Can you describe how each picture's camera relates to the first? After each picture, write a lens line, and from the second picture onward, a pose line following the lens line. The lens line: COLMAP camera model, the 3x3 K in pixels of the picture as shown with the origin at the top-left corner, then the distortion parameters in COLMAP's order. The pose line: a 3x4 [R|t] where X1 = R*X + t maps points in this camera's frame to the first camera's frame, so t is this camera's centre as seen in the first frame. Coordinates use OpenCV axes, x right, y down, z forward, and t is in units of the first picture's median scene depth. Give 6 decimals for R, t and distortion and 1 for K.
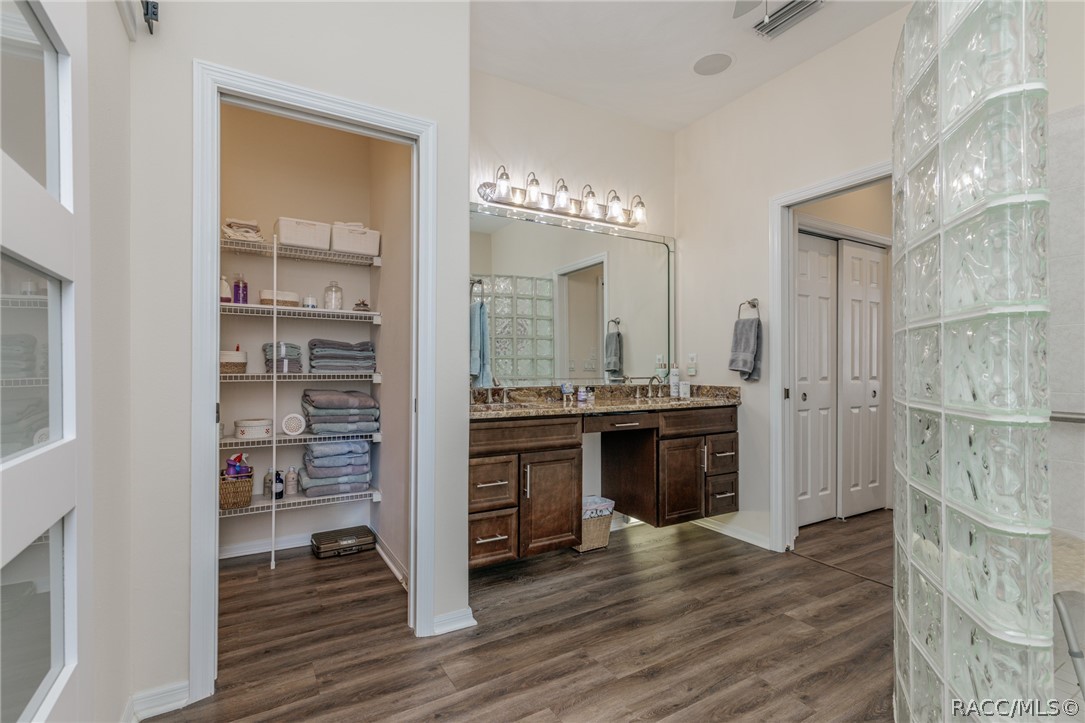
lens RADIAL K [[501.5, 0, 540.3], [0, 501.5, 363.1], [0, 0, 1]] dist [0.003013, 0.000021]
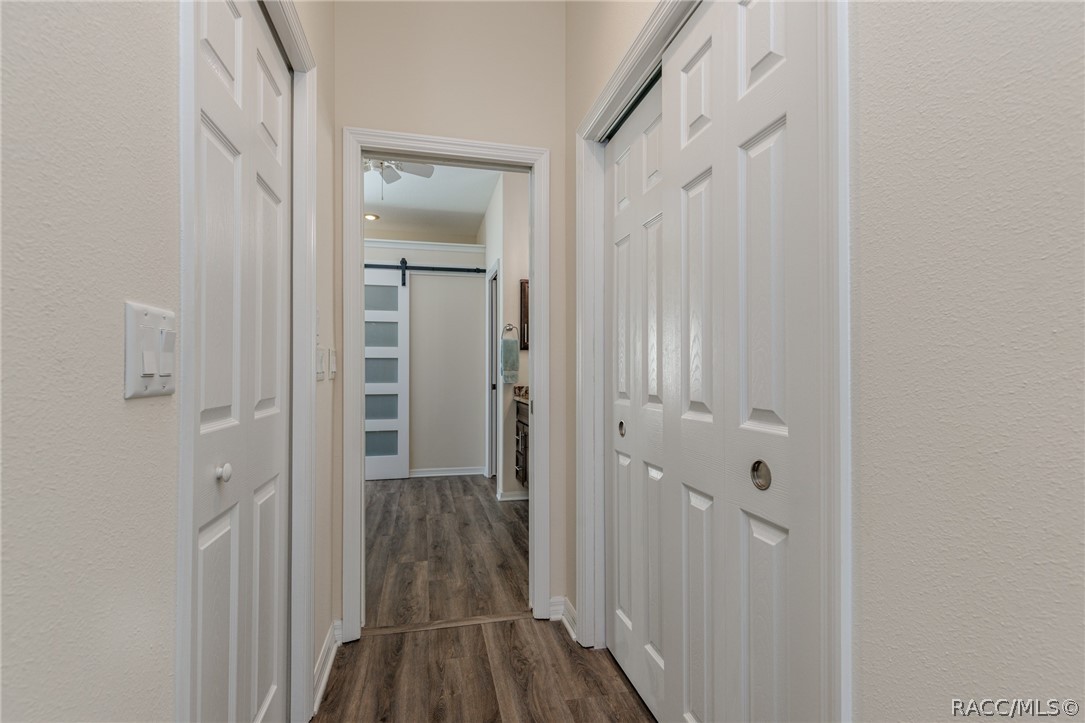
lens RADIAL K [[501.5, 0, 540.3], [0, 501.5, 363.1], [0, 0, 1]] dist [0.003013, 0.000021]
pose [[-0.292163, -0.014058, -0.956265, 1.768631], [0.001124, 0.999886, -0.015042, 0.008203], [0.956368, -0.005469, -0.292114, 1.783326]]
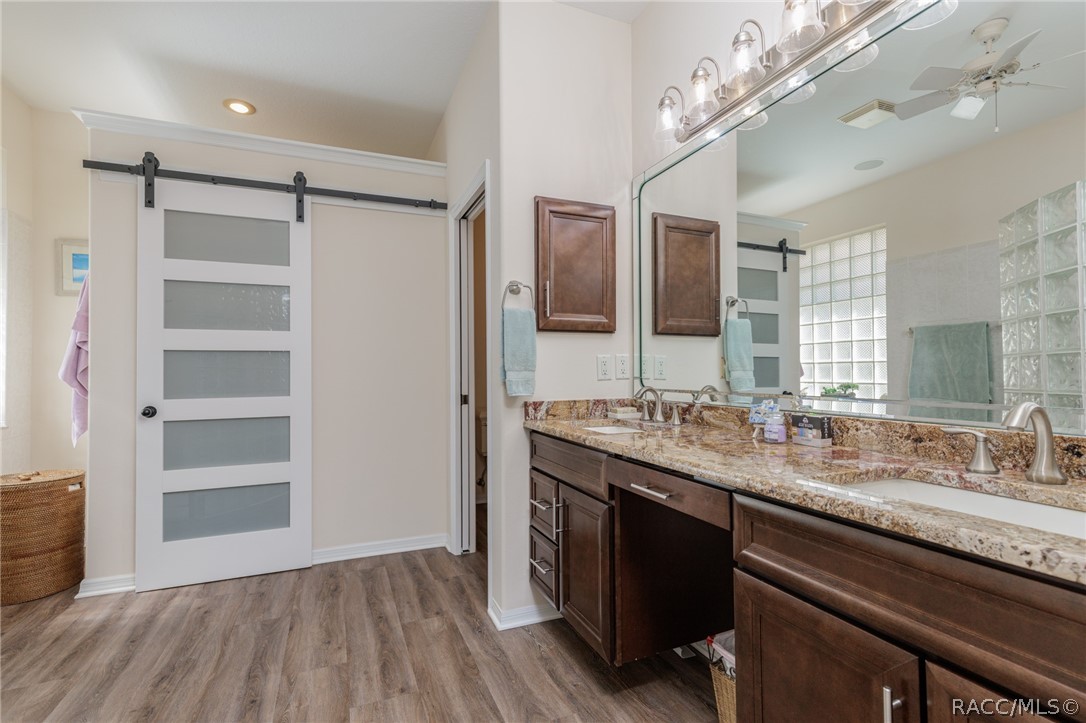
lens RADIAL K [[502.0, 0, 540.8], [0, 502.0, 363.1], [0, 0, 1]] dist [0.003013, 0.000021]
pose [[-0.137599, -0.016897, -0.990344, 0.880131], [0.010470, 0.999774, -0.018513, 0.010395], [0.990433, -0.012916, -0.137391, 1.260918]]
